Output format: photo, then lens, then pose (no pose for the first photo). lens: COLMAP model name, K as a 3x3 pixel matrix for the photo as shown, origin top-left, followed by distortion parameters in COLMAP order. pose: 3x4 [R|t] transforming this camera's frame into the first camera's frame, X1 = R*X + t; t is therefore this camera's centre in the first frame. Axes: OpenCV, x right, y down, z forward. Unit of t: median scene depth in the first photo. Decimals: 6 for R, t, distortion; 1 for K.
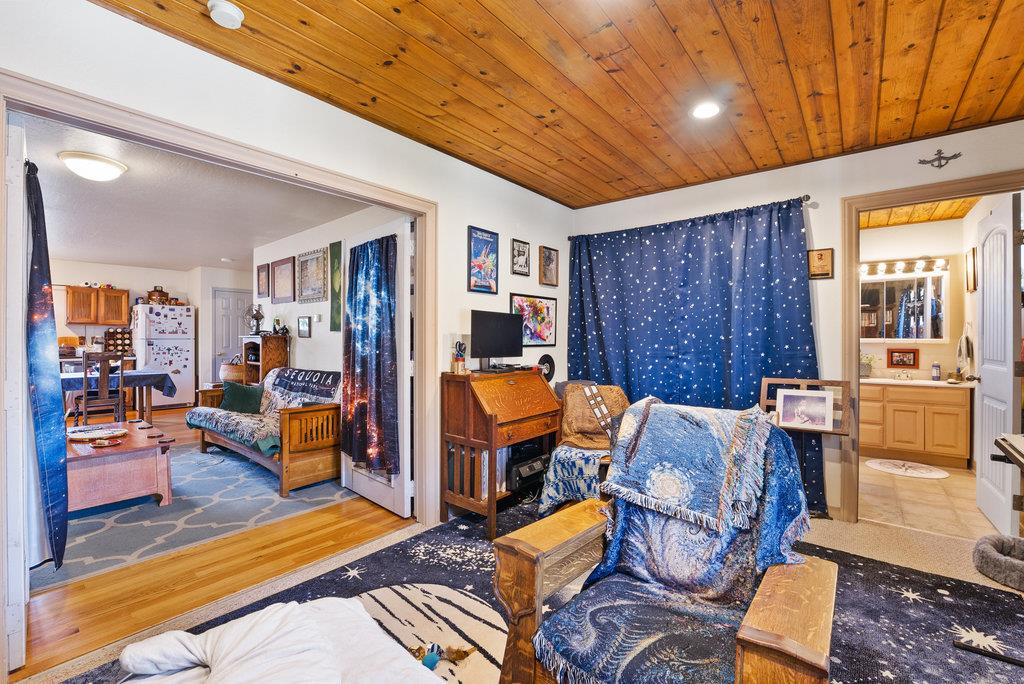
lens RADIAL K [[432.2, 0, 496.9], [0, 432.2, 330.5], [0, 0, 1]] dist [0.000604, -0.000372]
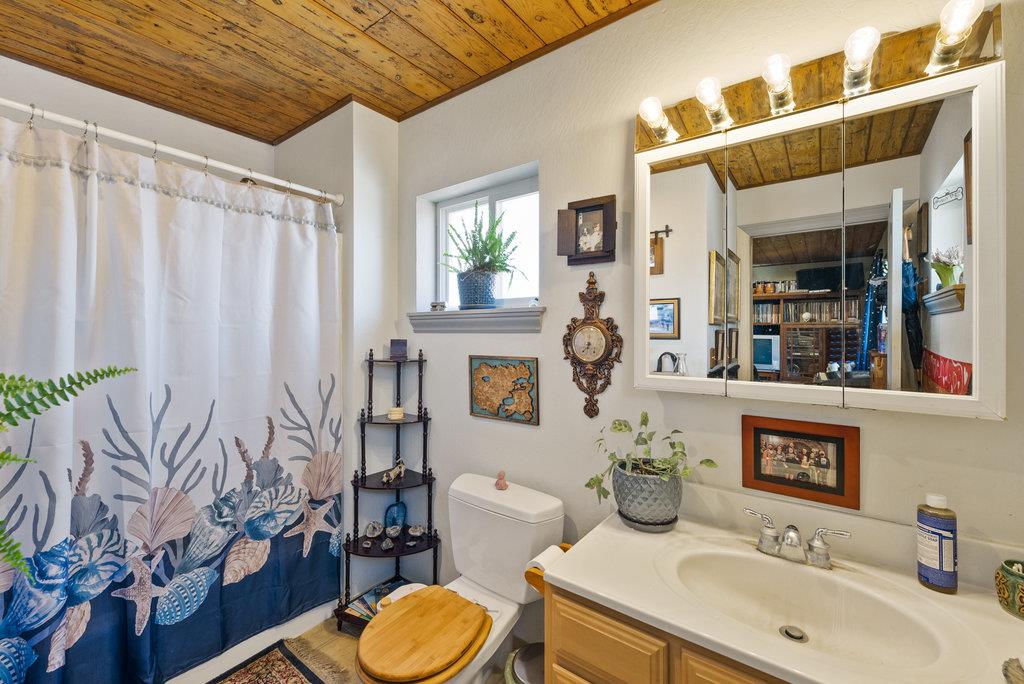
lens RADIAL K [[432.2, 0, 496.9], [0, 432.2, 330.5], [0, 0, 1]] dist [0.000604, -0.000372]
pose [[0.999163, -0.002125, 0.040857, 1.124263], [0.002206, 0.999996, -0.001928, -0.011584], [-0.040853, 0.002016, 0.999163, 1.129862]]
